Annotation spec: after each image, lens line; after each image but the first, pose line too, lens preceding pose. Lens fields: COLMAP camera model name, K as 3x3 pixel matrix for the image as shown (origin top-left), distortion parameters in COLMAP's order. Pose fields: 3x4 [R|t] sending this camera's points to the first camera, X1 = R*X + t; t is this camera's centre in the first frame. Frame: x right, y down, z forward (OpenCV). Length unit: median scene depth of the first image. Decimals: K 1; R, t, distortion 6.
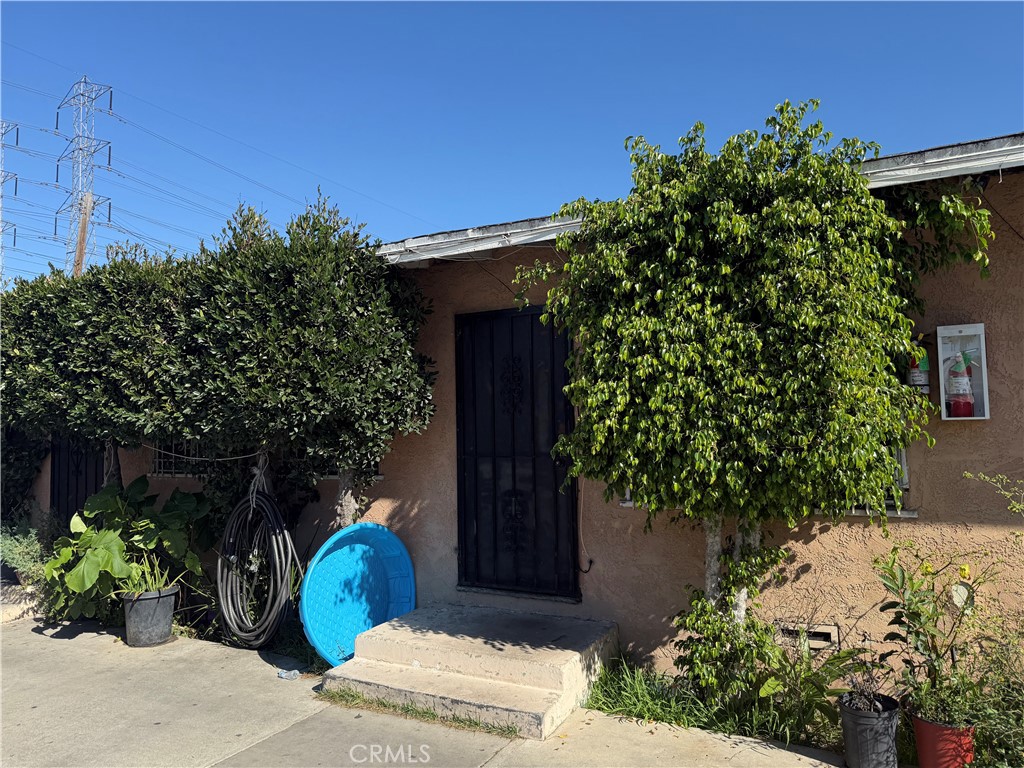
lens RADIAL K [[723.9, 0, 512.0], [0, 723.9, 384.0], [0, 0, 1]] dist [0.037577, -0.007473]
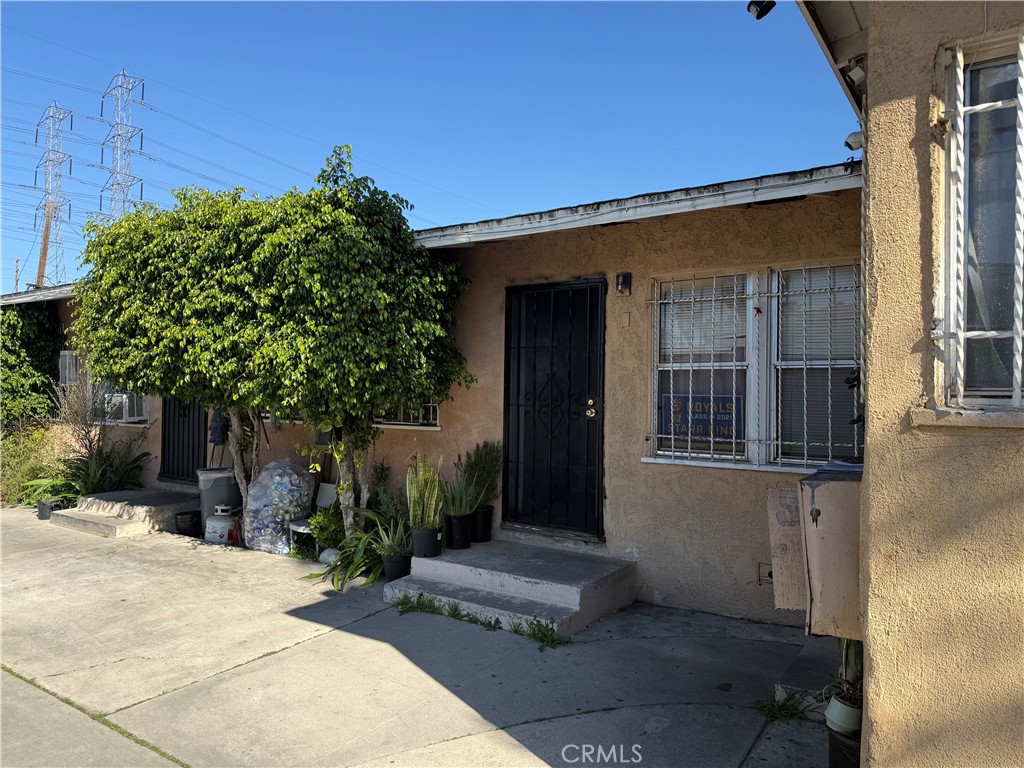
lens RADIAL K [[754.4, 0, 512.0], [0, 754.4, 384.0], [0, 0, 1]] dist [0.001619, 0.000001]
pose [[0.991839, 0.025474, -0.124926, 2.208029], [-0.018741, 0.998323, 0.054775, -0.116915], [0.126112, -0.051987, 0.990653, -1.318728]]
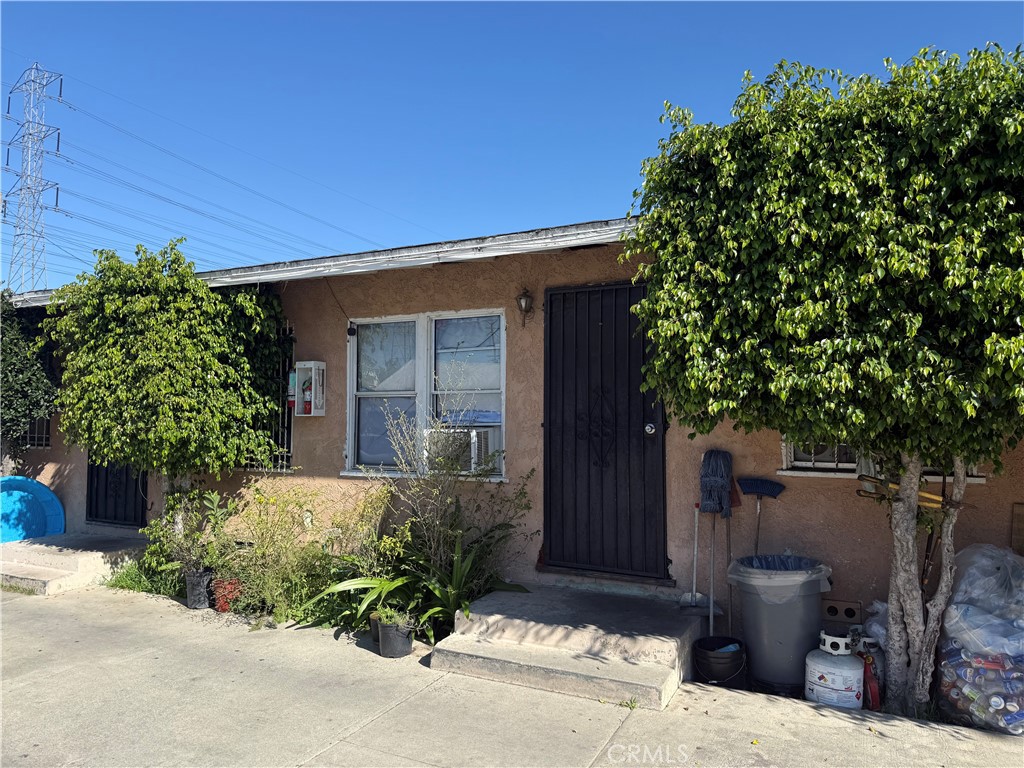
lens RADIAL K [[730.9, 0, 512.0], [0, 730.9, 384.0], [0, 0, 1]] dist [0.007652, -0.007695]
pose [[0.999336, 0.022161, 0.028926, 0.767111], [-0.022627, 0.999618, 0.015900, -0.047402], [-0.028562, -0.016544, 0.999455, -0.538625]]
